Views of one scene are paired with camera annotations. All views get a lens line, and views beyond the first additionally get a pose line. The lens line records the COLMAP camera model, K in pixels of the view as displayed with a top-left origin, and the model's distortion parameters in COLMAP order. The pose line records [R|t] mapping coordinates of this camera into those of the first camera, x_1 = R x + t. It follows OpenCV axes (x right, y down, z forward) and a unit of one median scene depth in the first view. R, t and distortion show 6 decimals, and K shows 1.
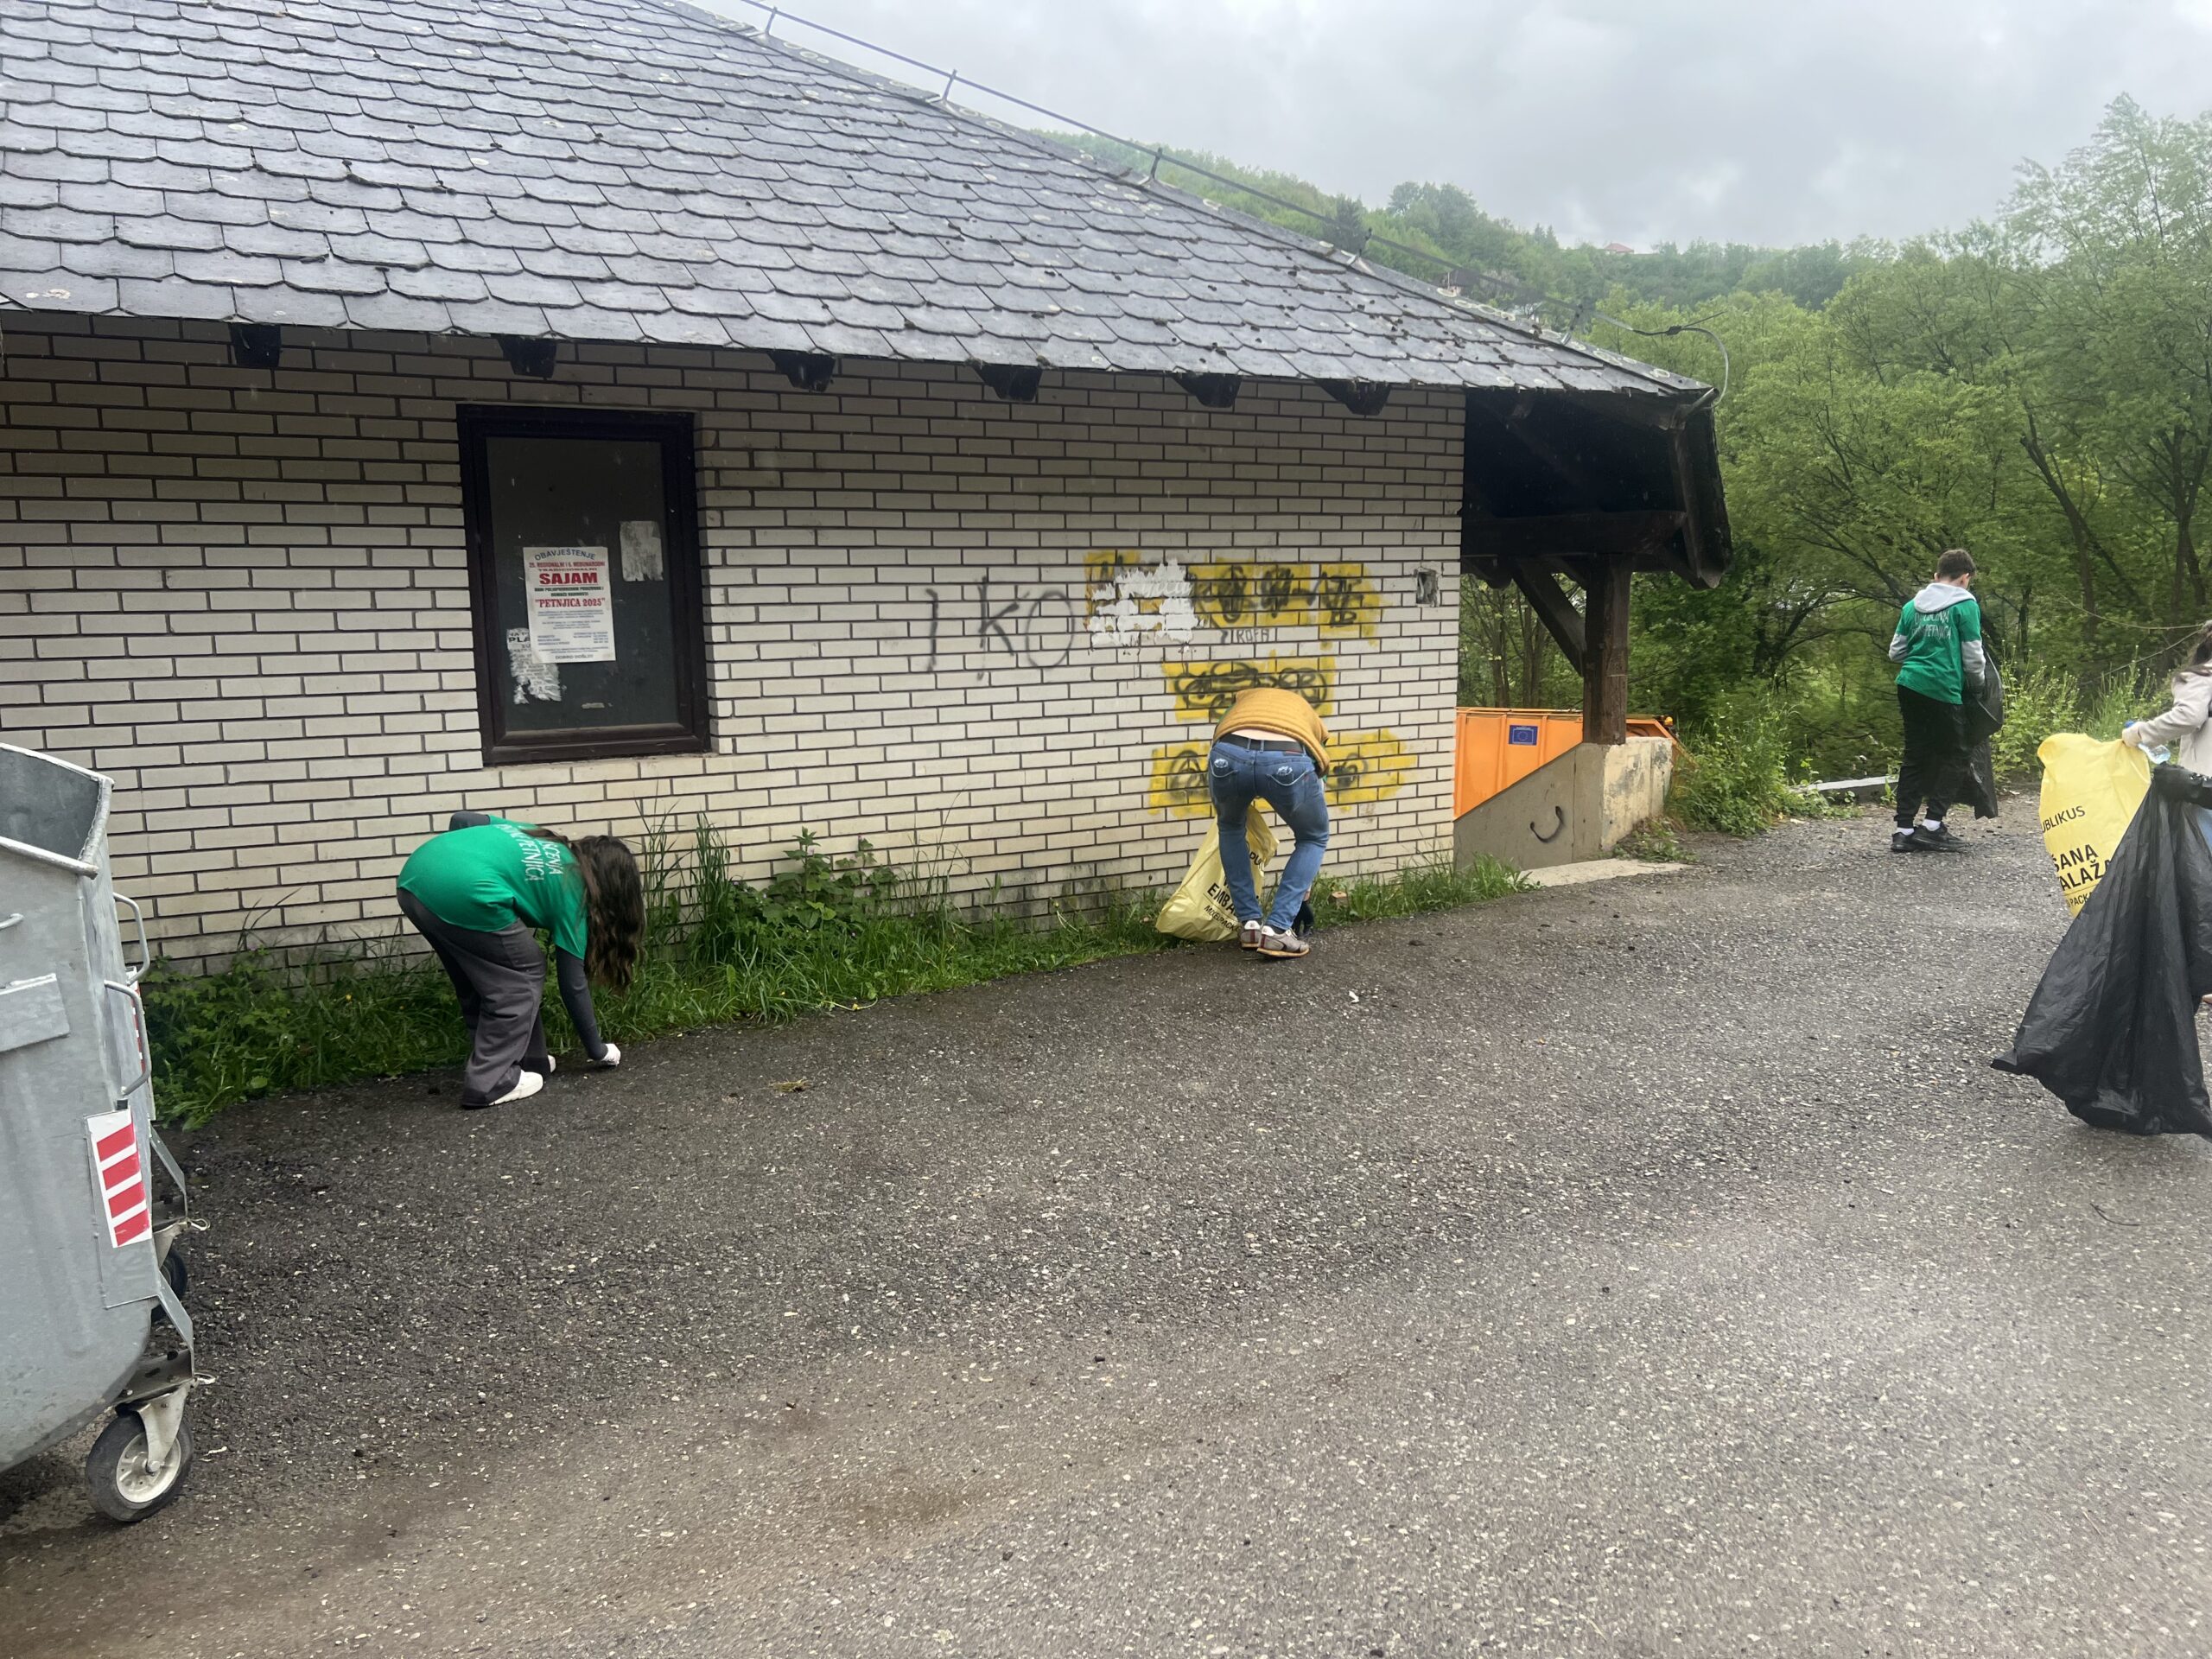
lens RADIAL K [[1646.8, 0, 1107.2], [0, 1646.8, 856.8], [0, 0, 1]] dist [0.053332, -0.064596]
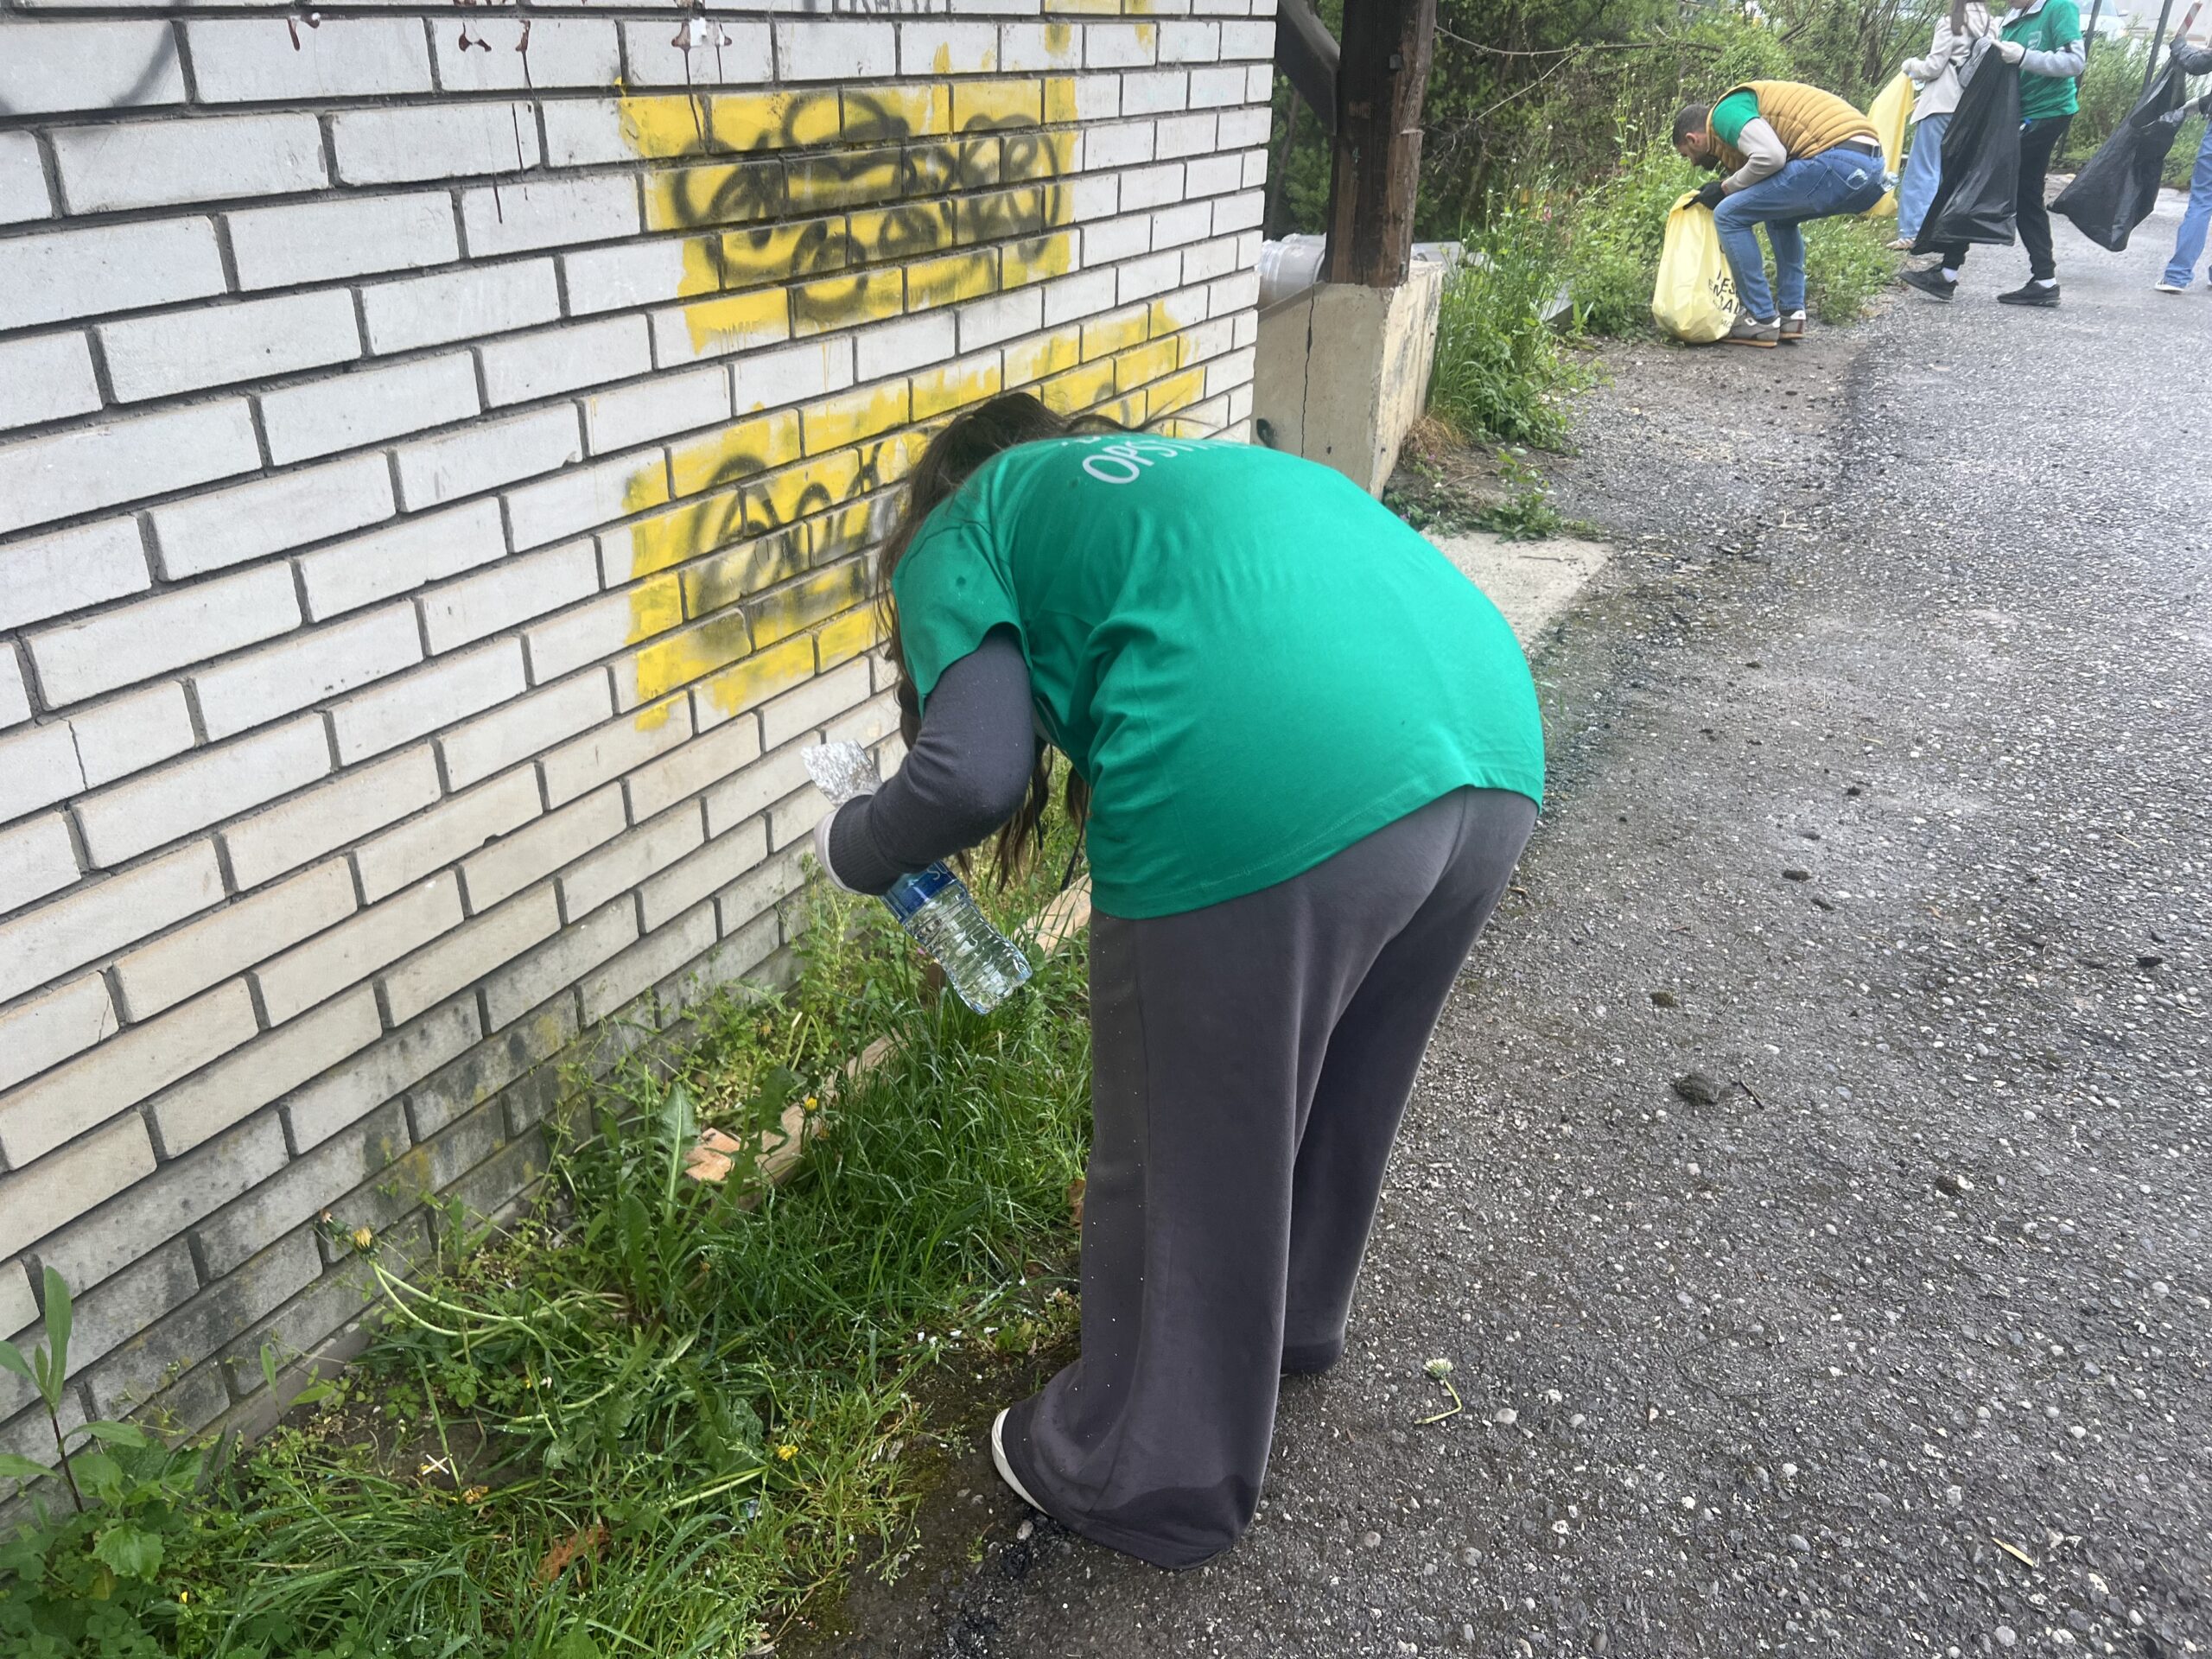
lens RADIAL K [[1646.8, 0, 1118.3], [0, 1646.8, 808.3], [0, 0, 1]] dist [0.053332, -0.064596]
pose [[0.835273, -0.210004, 0.508152, -0.046202], [0.054070, 0.951080, 0.304176, -0.088780], [-0.547171, -0.226594, 0.805766, 0.743361]]
